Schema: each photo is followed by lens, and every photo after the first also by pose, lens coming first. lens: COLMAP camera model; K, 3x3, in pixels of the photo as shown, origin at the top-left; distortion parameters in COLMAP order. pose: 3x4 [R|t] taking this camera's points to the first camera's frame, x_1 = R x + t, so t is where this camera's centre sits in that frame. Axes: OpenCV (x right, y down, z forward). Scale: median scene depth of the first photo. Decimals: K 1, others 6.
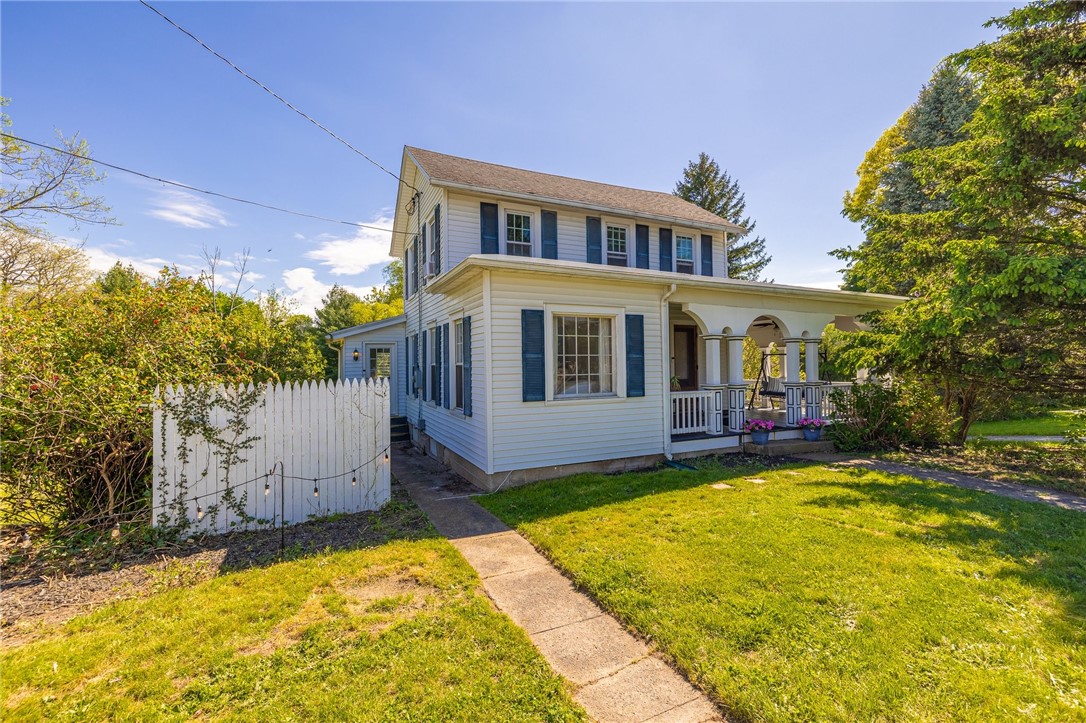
lens RADIAL K [[454.9, 0, 545.1], [0, 454.9, 362.7], [0, 0, 1]] dist [-0.000376, -0.000984]
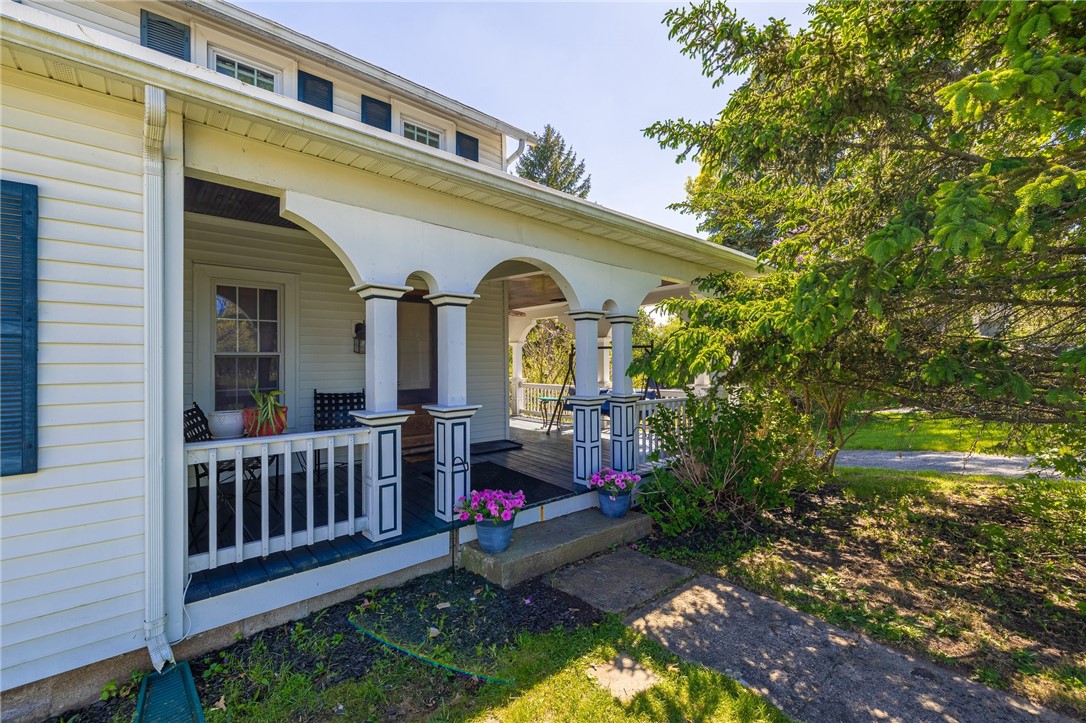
lens RADIAL K [[454.9, 0, 547.4], [0, 454.9, 357.9], [0, 0, 1]] dist [-0.000376, -0.000984]
pose [[0.960398, 0.010157, 0.278446, 0.368894], [-0.008855, 0.999943, -0.005933, 0.001796], [-0.278490, 0.003233, 0.960434, 0.530223]]
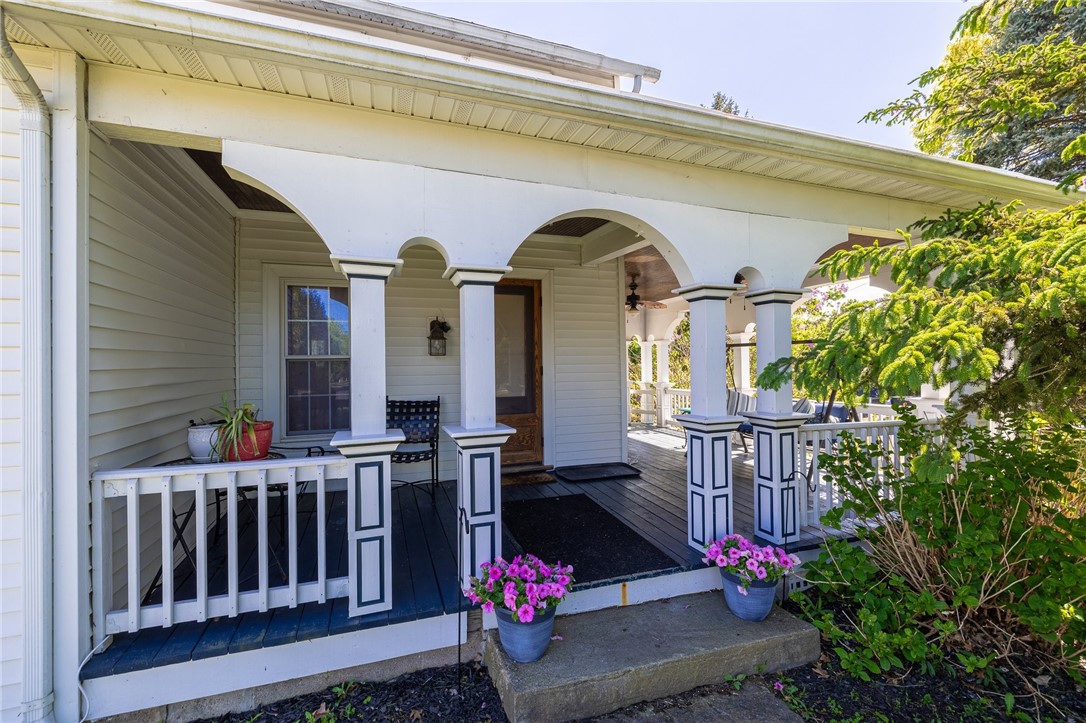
lens RADIAL K [[454.9, 0, 540.0], [0, 454.9, 360.6], [0, 0, 1]] dist [-0.000376, -0.000984]
pose [[0.993141, 0.001008, -0.116922, 0.474922], [-0.001228, 0.999998, -0.001812, 0.001094], [0.116920, 0.001943, 0.993139, 0.668119]]
